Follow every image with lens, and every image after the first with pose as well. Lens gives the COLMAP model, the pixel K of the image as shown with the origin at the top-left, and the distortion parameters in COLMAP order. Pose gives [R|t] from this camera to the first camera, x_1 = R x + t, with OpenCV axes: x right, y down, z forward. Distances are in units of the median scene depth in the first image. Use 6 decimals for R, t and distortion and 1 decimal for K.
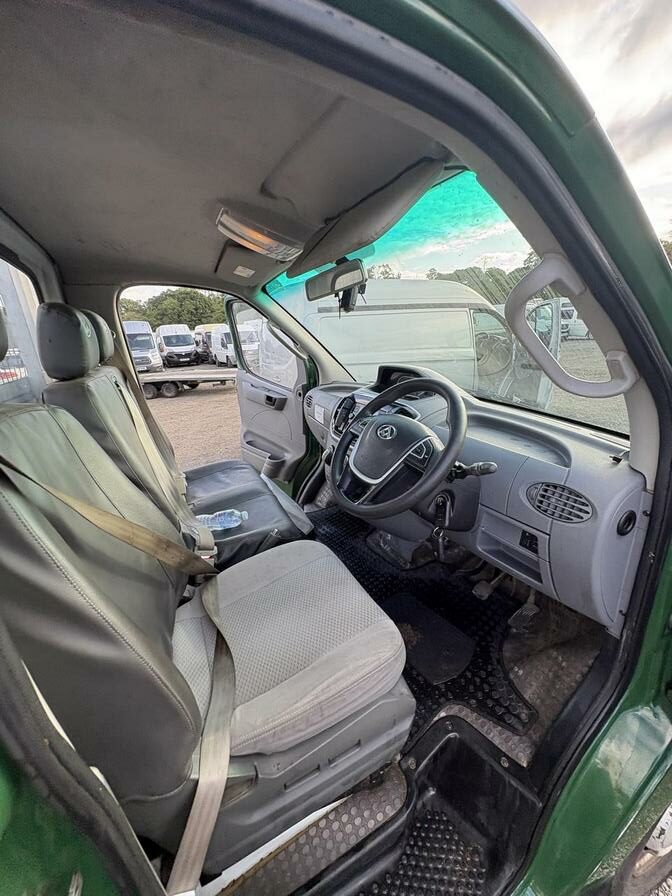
lens RADIAL K [[359.1, 0, 336.0], [0, 359.1, 448.0], [0, 0, 1]] dist [0.000893, -0.000032]
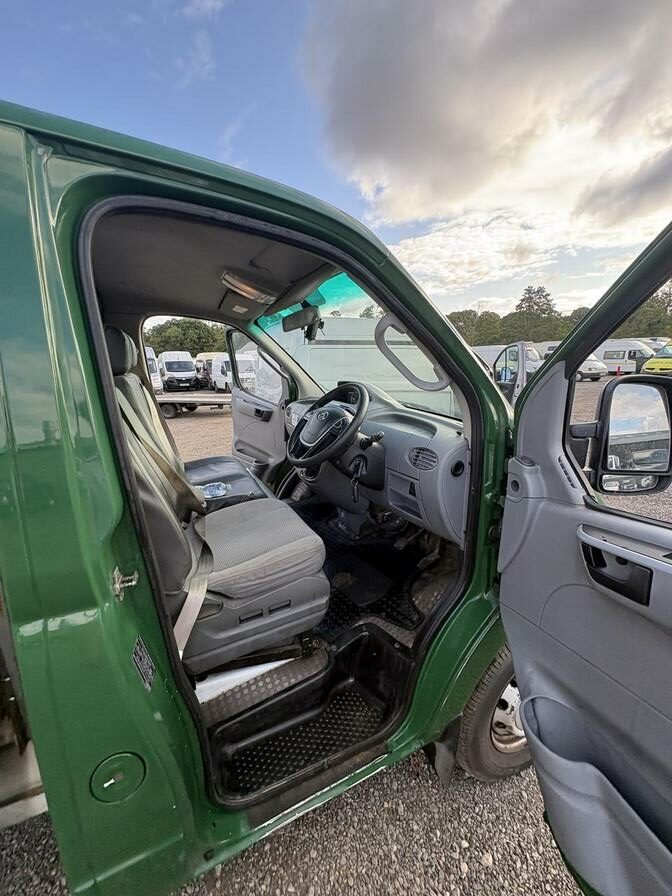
lens RADIAL K [[360.7, 0, 336.0], [0, 360.7, 448.0], [0, 0, 1]] dist [0.008930, 0.000181]
pose [[0.999232, 0.037531, 0.011264, 0.084993], [-0.036389, 0.995408, -0.088536, 0.105656], [-0.014536, 0.088058, 0.996009, -0.244739]]
